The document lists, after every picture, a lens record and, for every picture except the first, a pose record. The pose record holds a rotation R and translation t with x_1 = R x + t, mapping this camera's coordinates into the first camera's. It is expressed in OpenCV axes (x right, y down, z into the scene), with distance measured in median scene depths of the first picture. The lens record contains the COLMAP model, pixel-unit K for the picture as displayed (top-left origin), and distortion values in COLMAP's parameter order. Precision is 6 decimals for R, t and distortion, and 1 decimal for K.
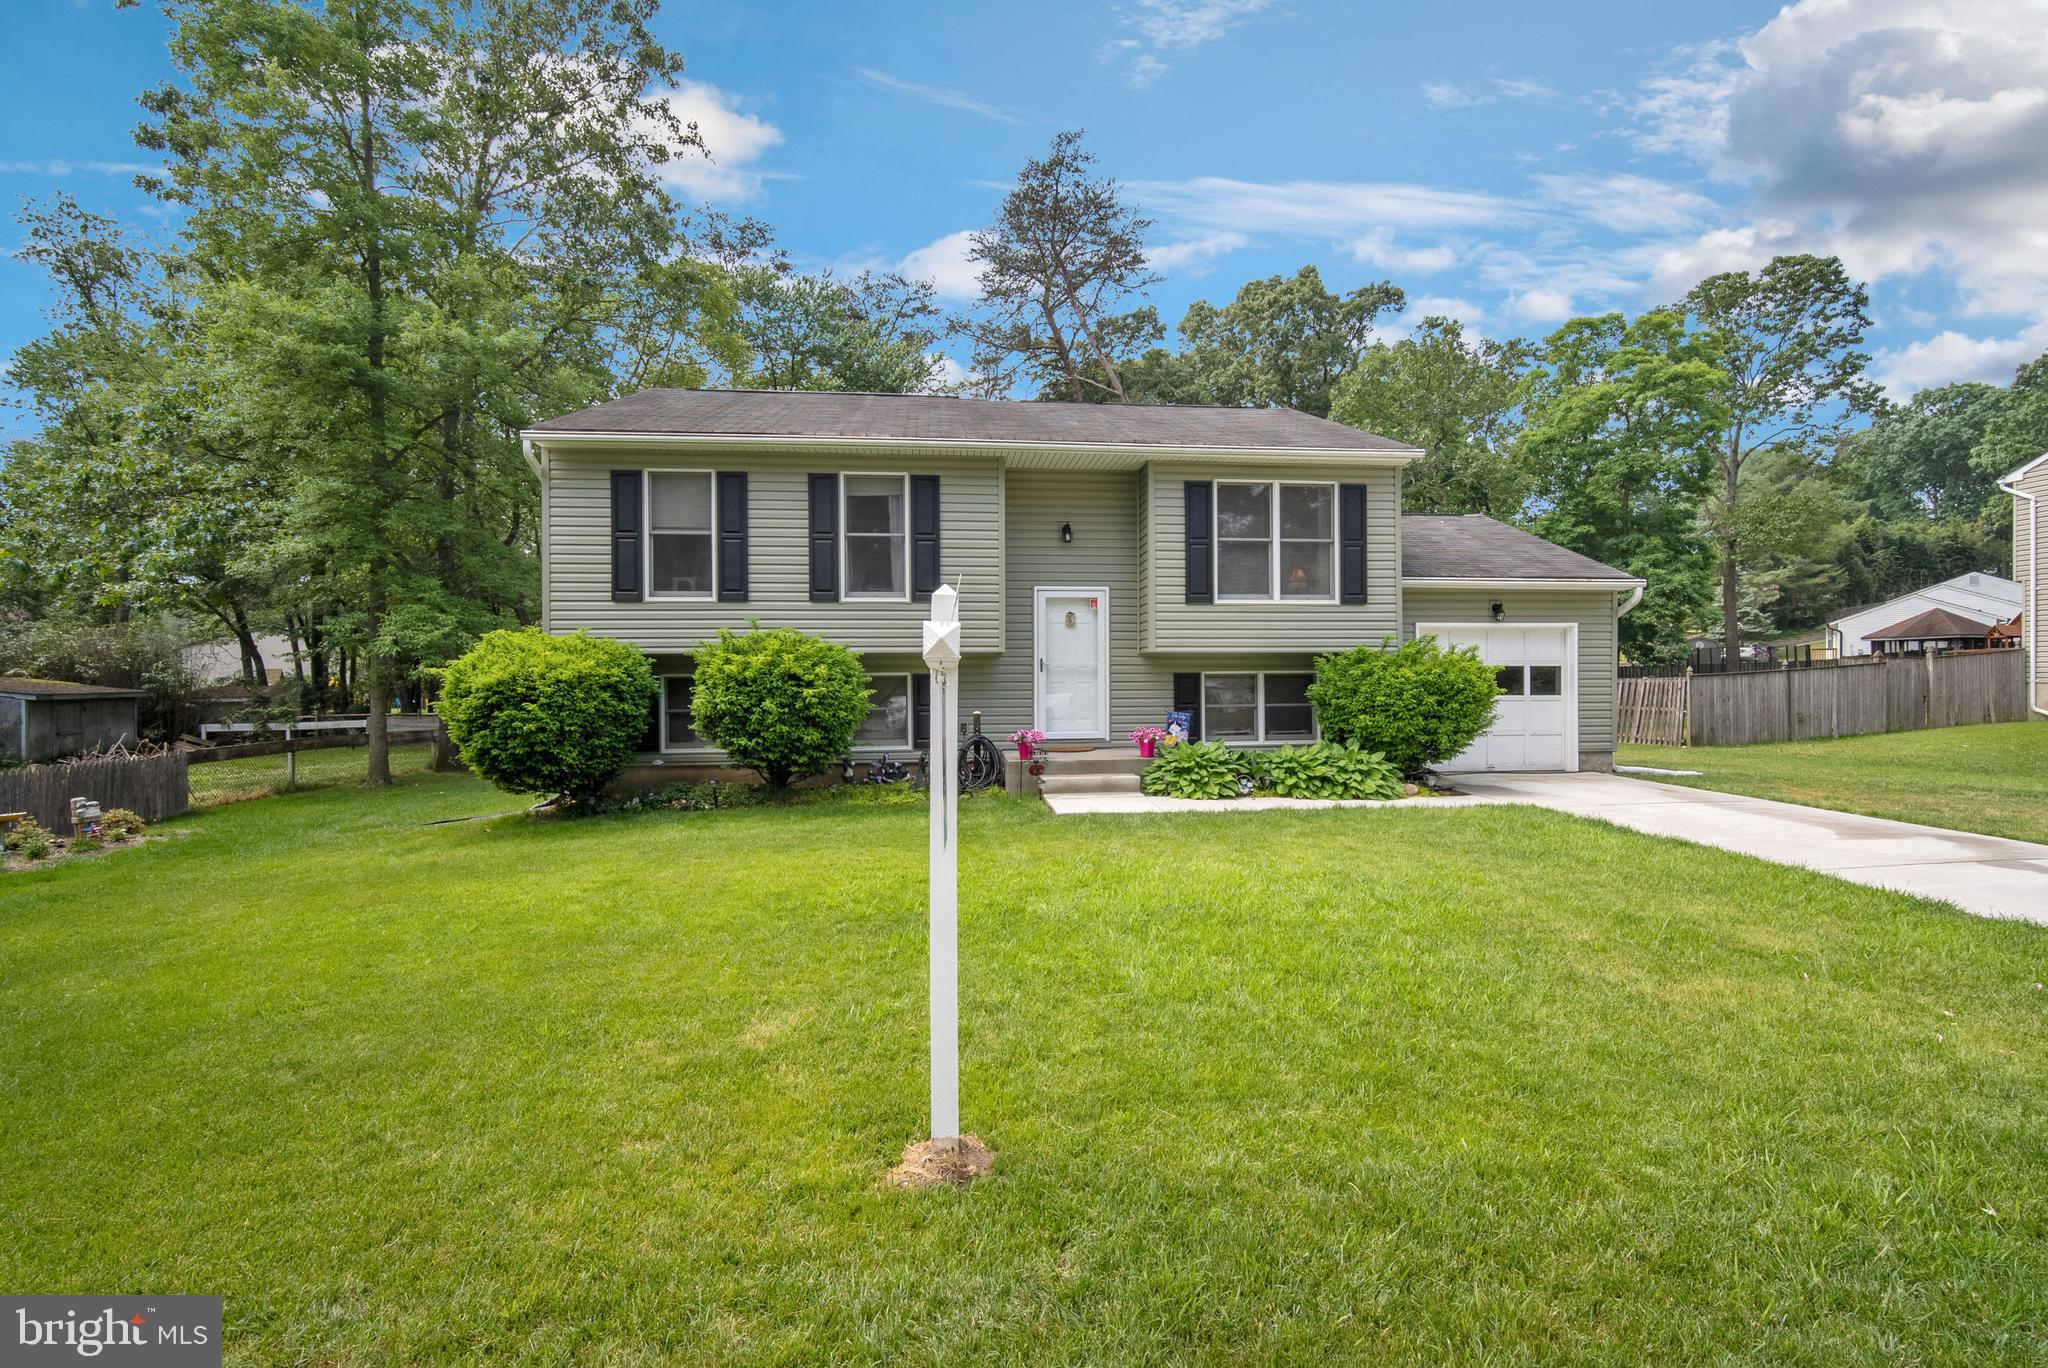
lens RADIAL K [[896.3, 0, 1034.6], [0, 896.3, 671.3], [0, 0, 1]] dist [-0.010476, 0.002945]
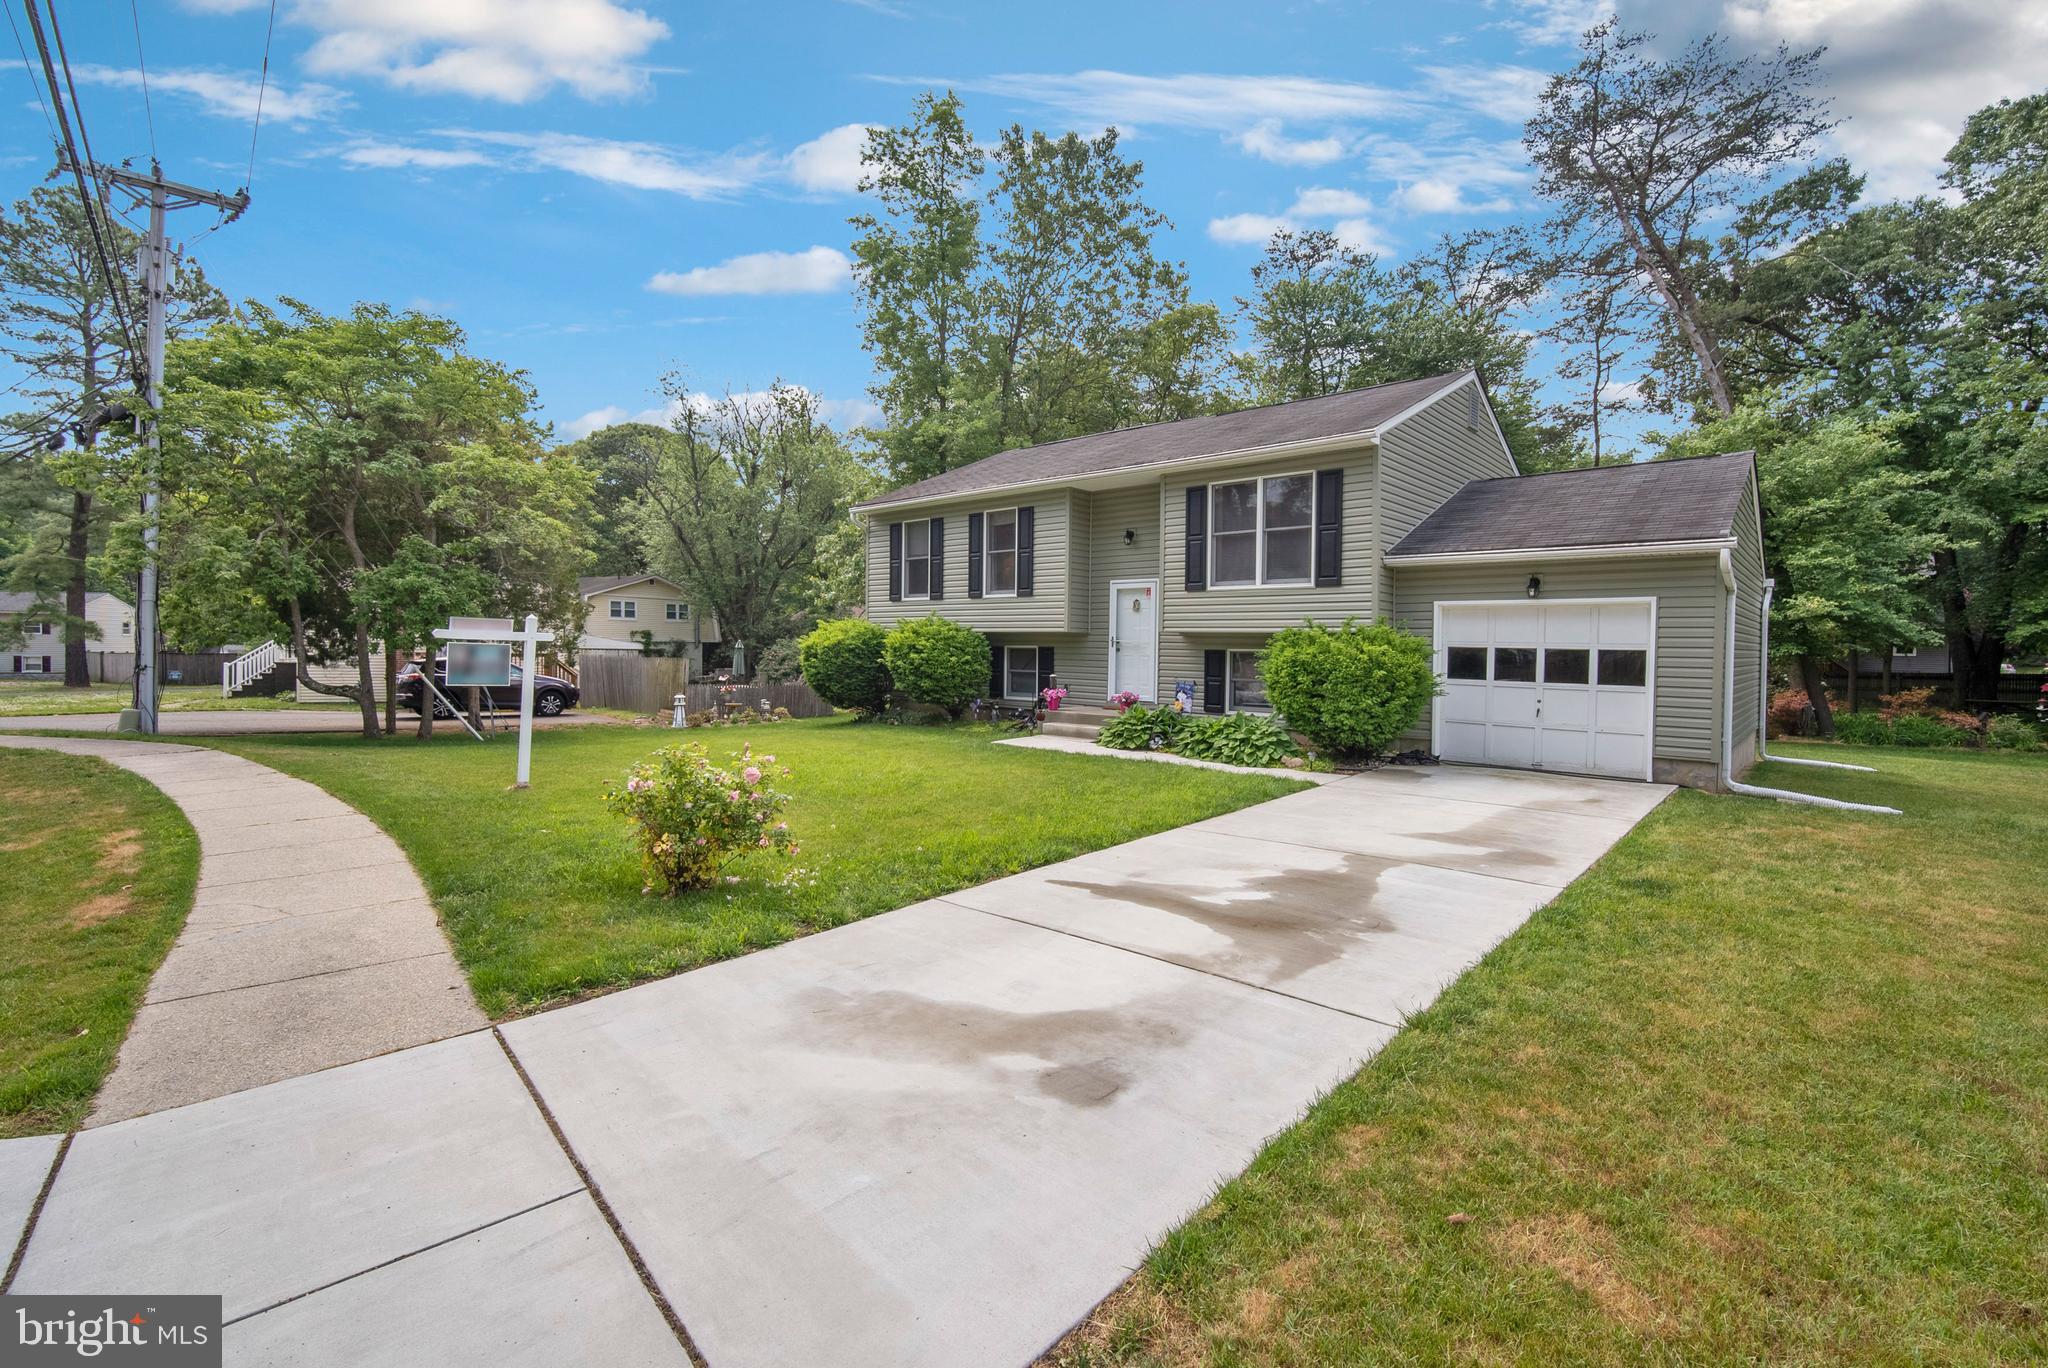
lens RADIAL K [[903.6, 0, 1043.5], [0, 903.6, 660.9], [0, 0, 1]] dist [0.008459, -0.000597]
pose [[0.676139, 0.026322, -0.736304, 0.914152], [-0.016273, 0.999651, 0.020794, -0.004987], [0.736594, -0.002078, 0.676331, 0.050880]]
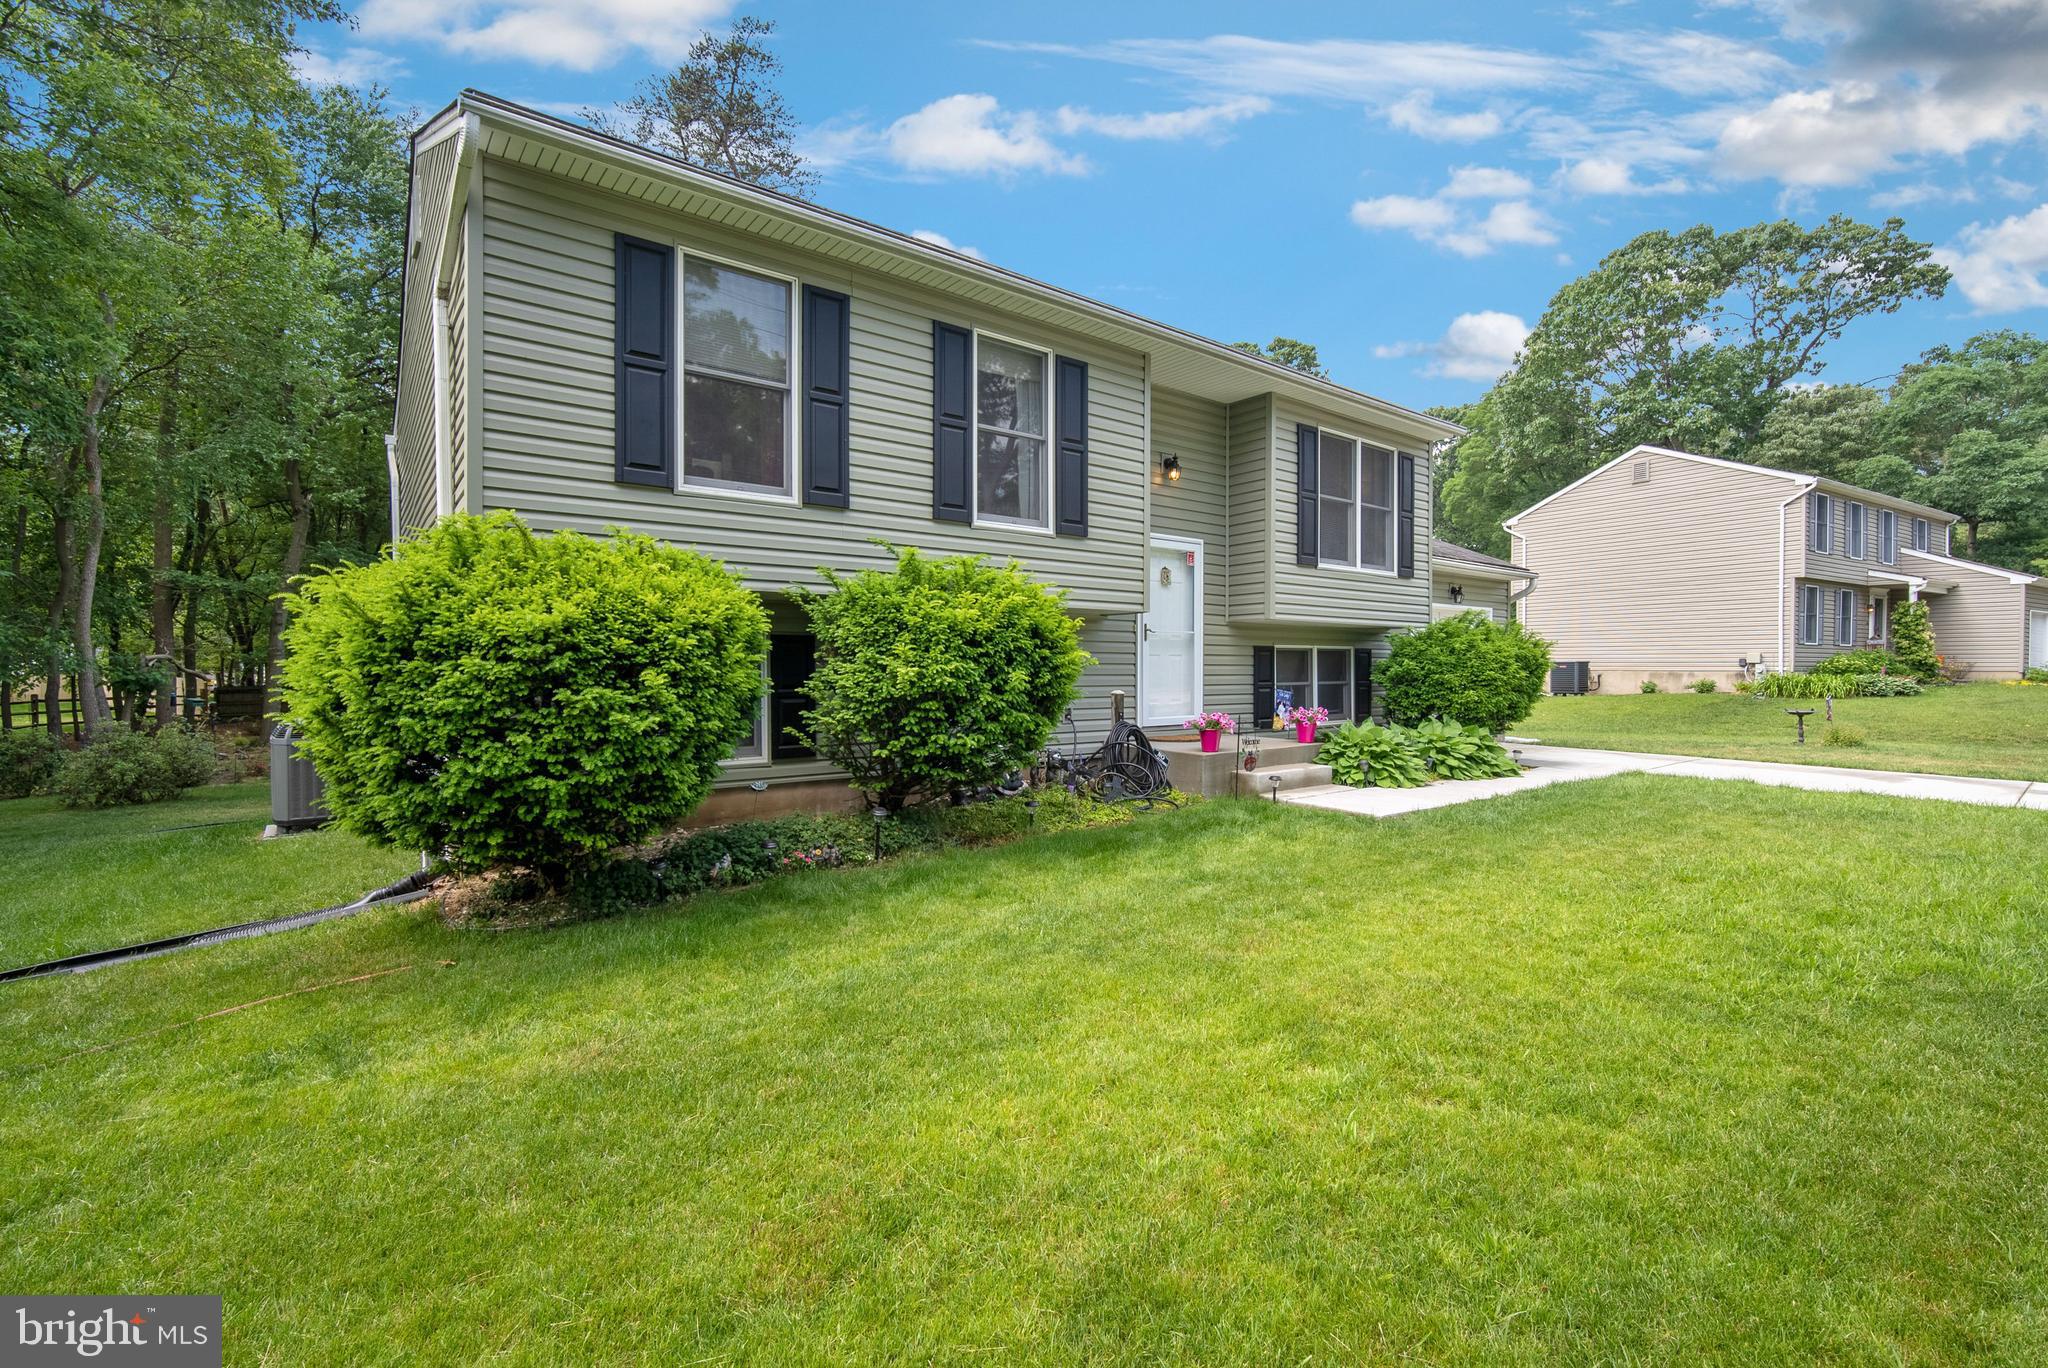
lens RADIAL K [[896.3, 0, 1034.6], [0, 896.3, 671.3], [0, 0, 1]] dist [-0.010476, 0.002945]
pose [[0.848642, 0.002700, 0.528961, -0.498948], [-0.004630, 0.999987, 0.002325, 0.026257], [-0.528948, -0.004422, 0.848643, 0.394274]]
